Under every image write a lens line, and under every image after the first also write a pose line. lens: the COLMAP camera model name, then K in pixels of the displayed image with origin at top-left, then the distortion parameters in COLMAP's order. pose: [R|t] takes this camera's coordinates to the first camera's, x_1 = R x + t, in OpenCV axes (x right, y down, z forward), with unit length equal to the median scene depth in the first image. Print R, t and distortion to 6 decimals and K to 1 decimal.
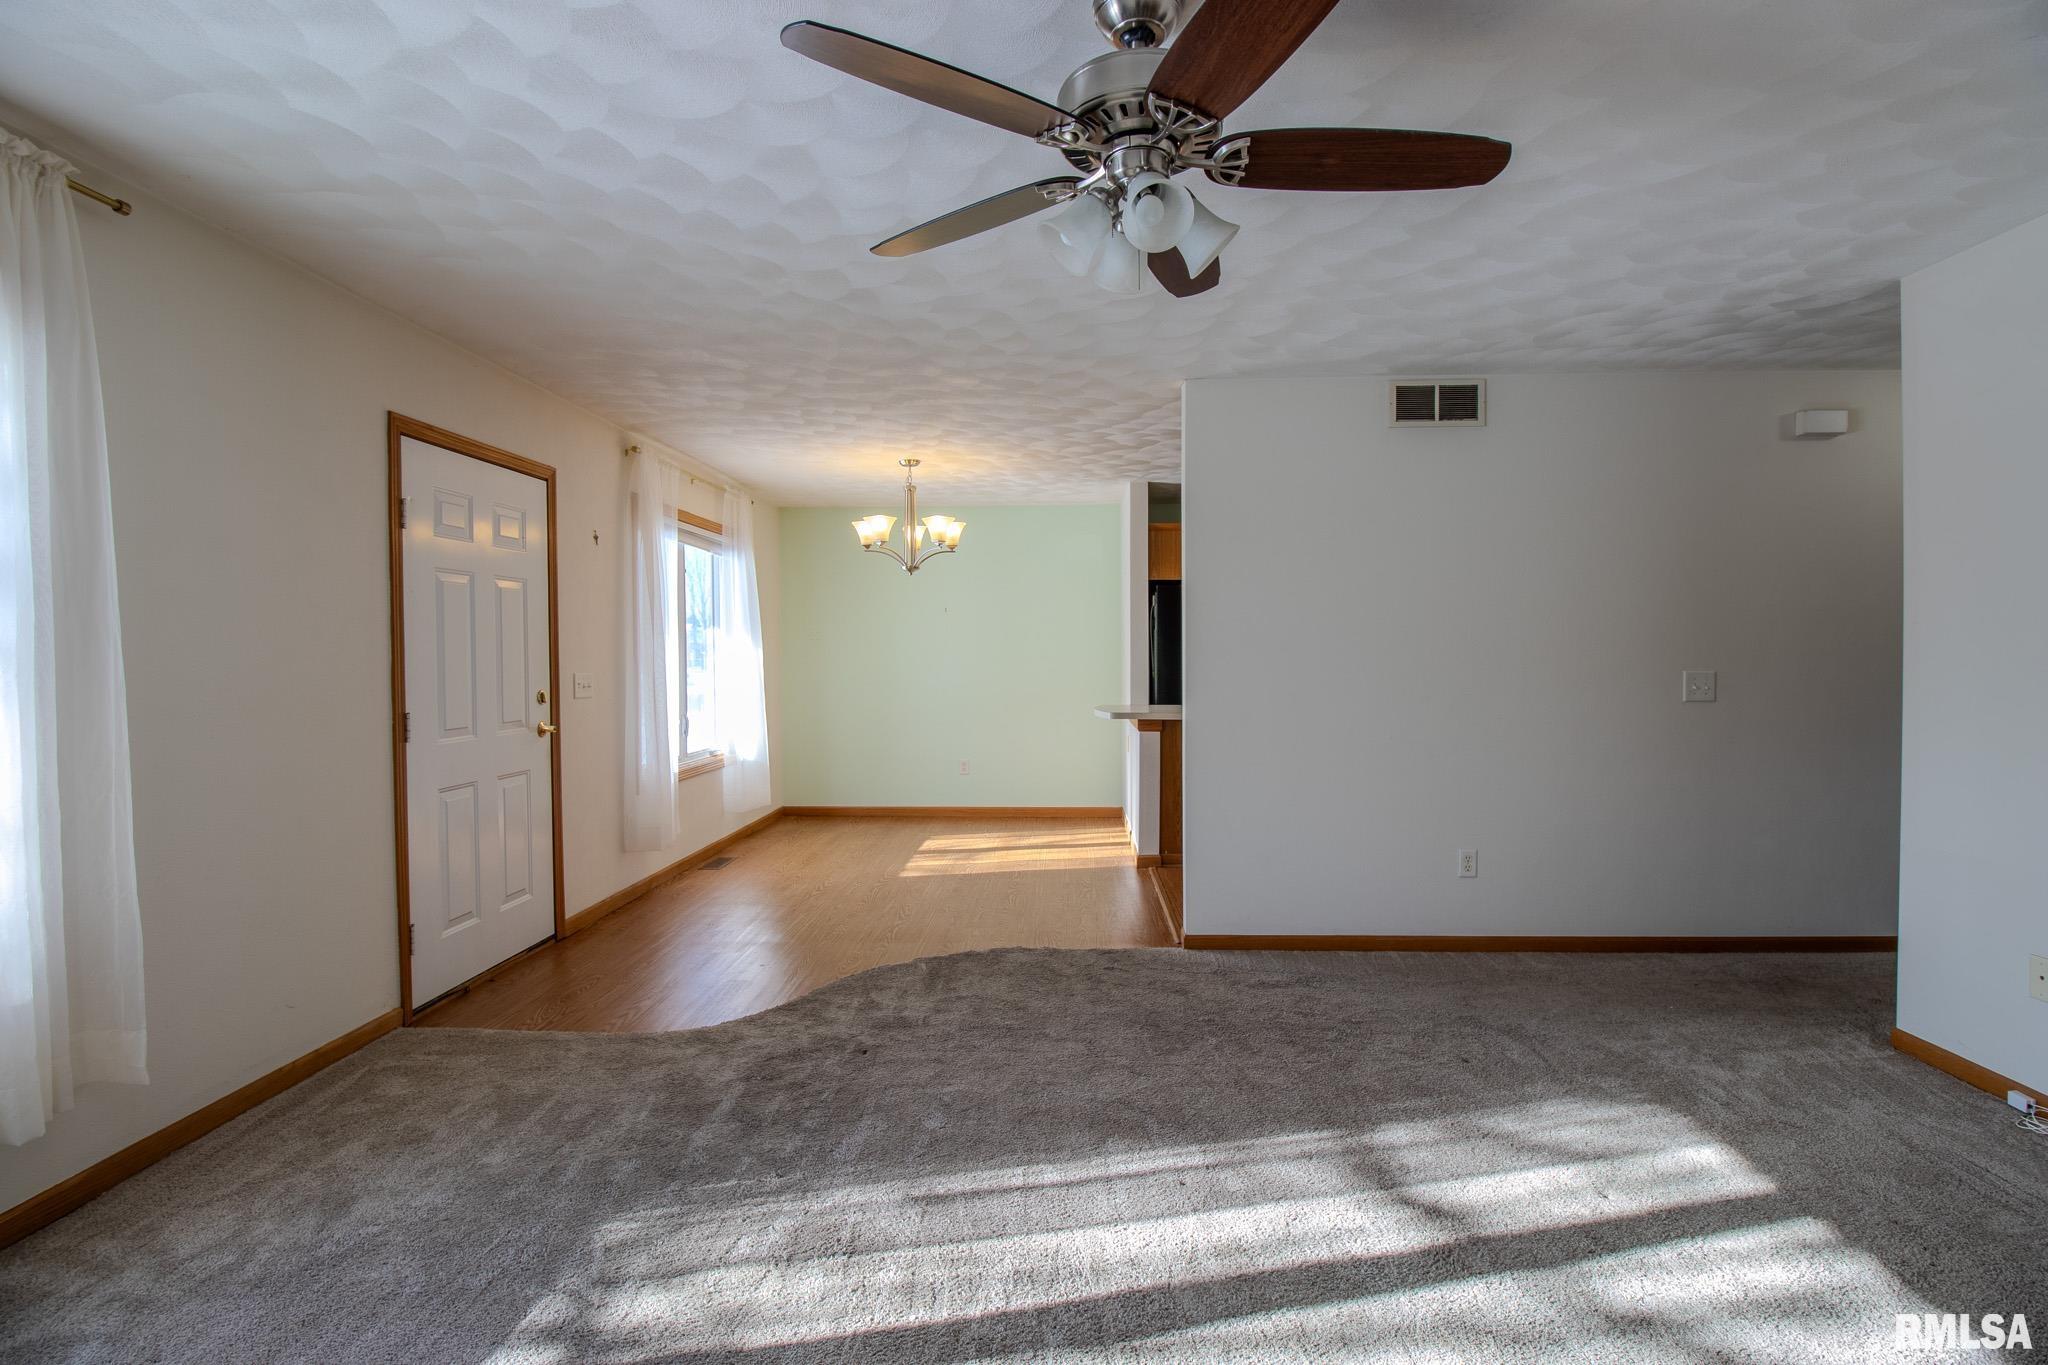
lens RADIAL K [[916.1, 0, 1062.1], [0, 916.1, 668.2], [0, 0, 1]] dist [-0.000436, -0.014840]
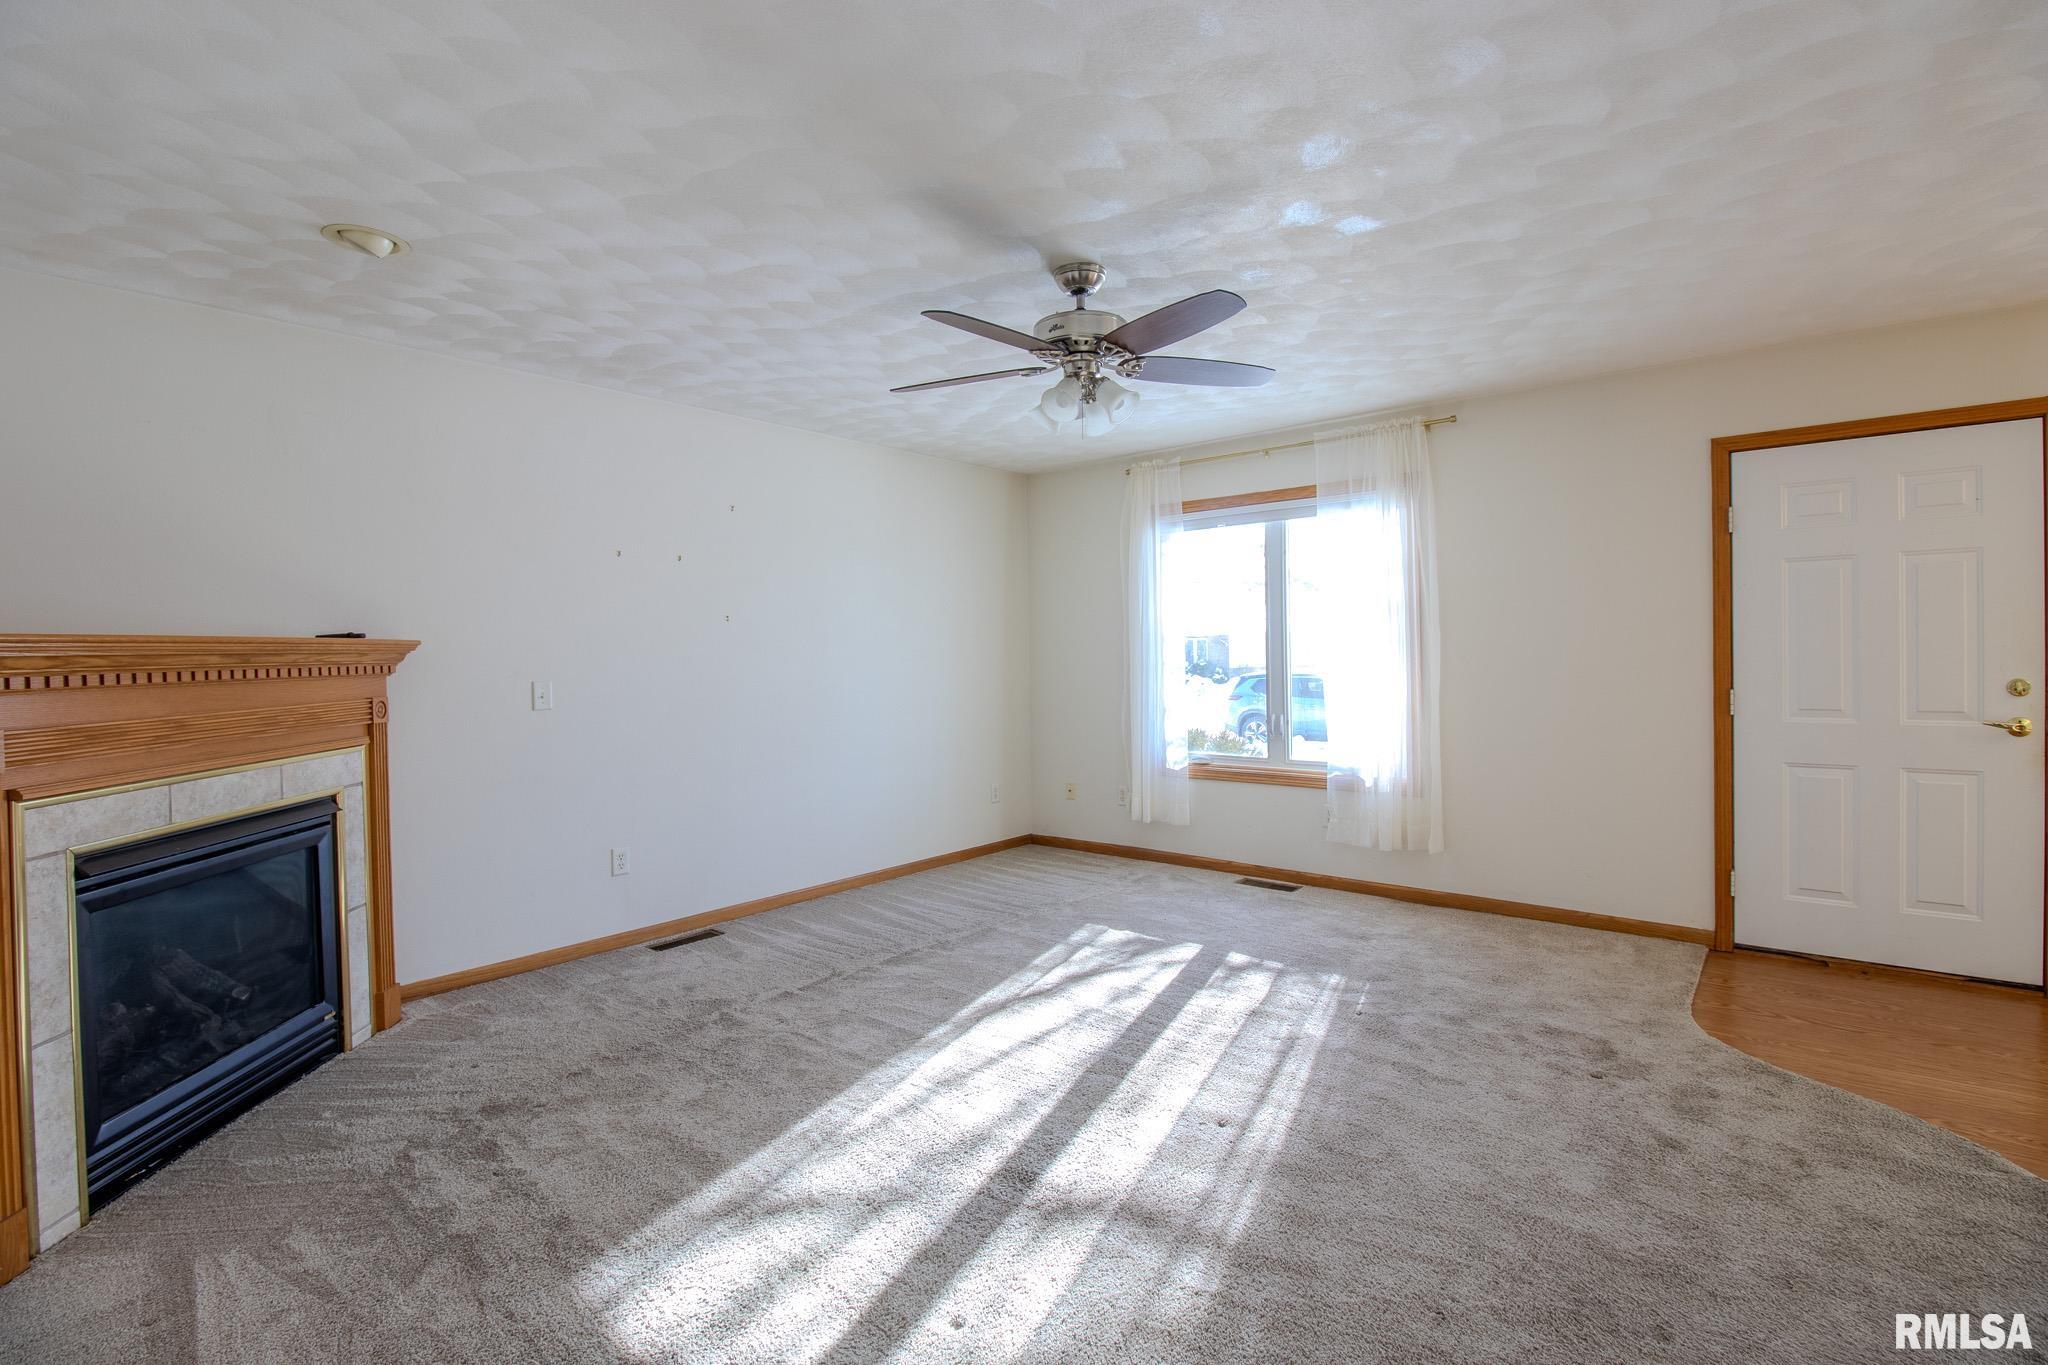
lens RADIAL K [[979.5, 0, 1043.4], [0, 979.5, 672.2], [0, 0, 1]] dist [0.000616, -0.010691]
pose [[-0.610318, 0.028524, -0.791642, 1.134133], [0.004379, 0.999458, 0.032636, -0.024535], [0.792144, 0.016452, -0.610112, 1.468281]]
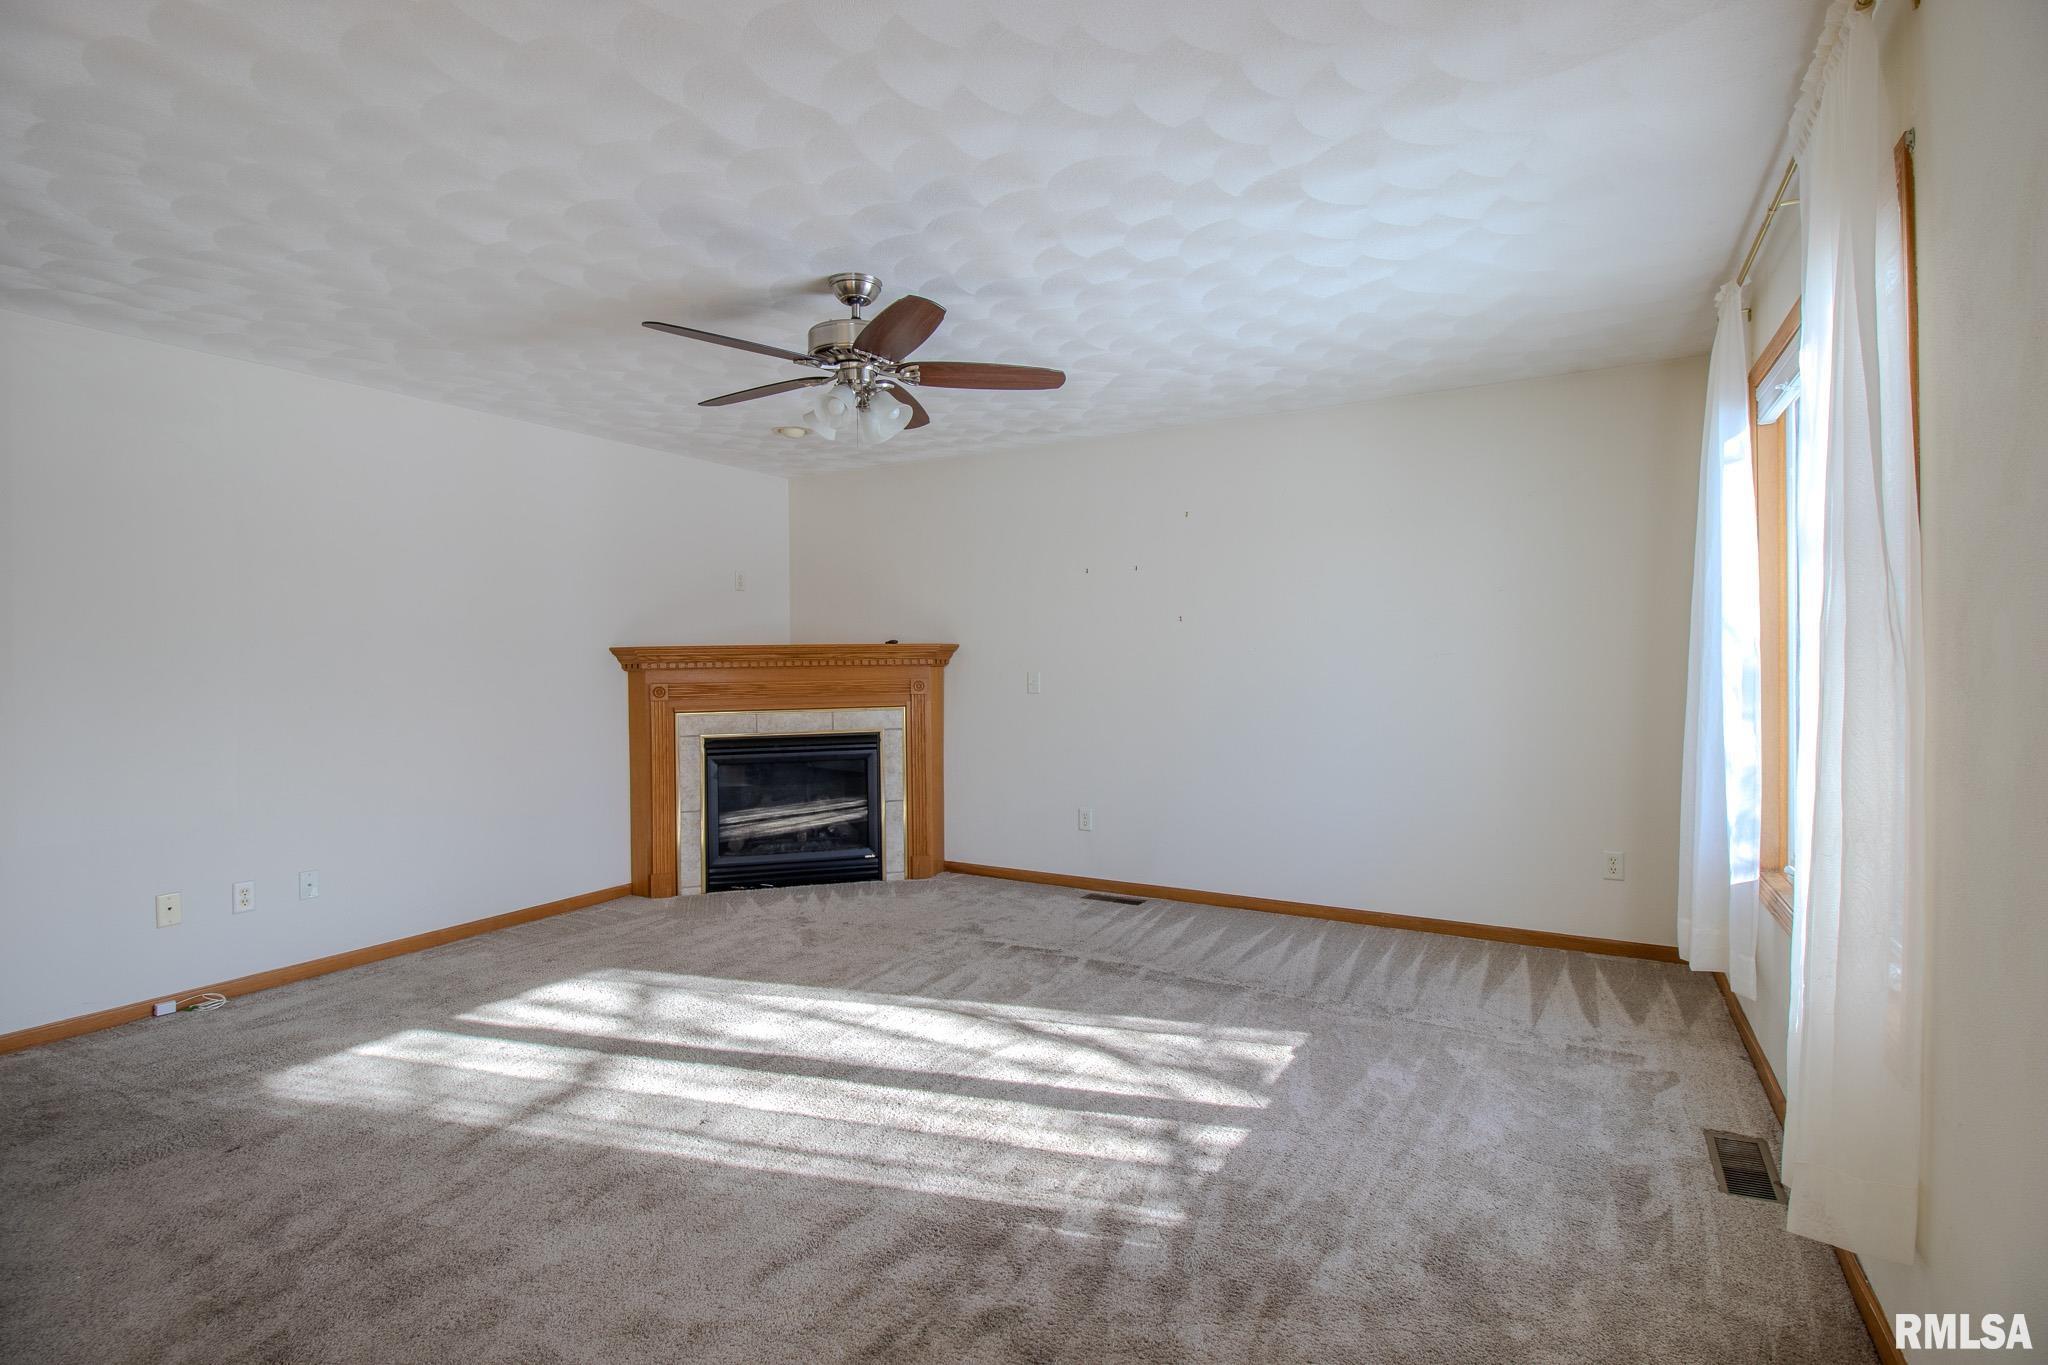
lens RADIAL K [[979.5, 0, 1043.4], [0, 979.5, 672.2], [0, 0, 1]] dist [0.000616, -0.010691]
pose [[-0.885130, -0.005224, 0.465314, -0.812729], [0.016211, 0.998984, 0.042053, -0.056777], [-0.465061, 0.044765, -0.884146, 1.785171]]
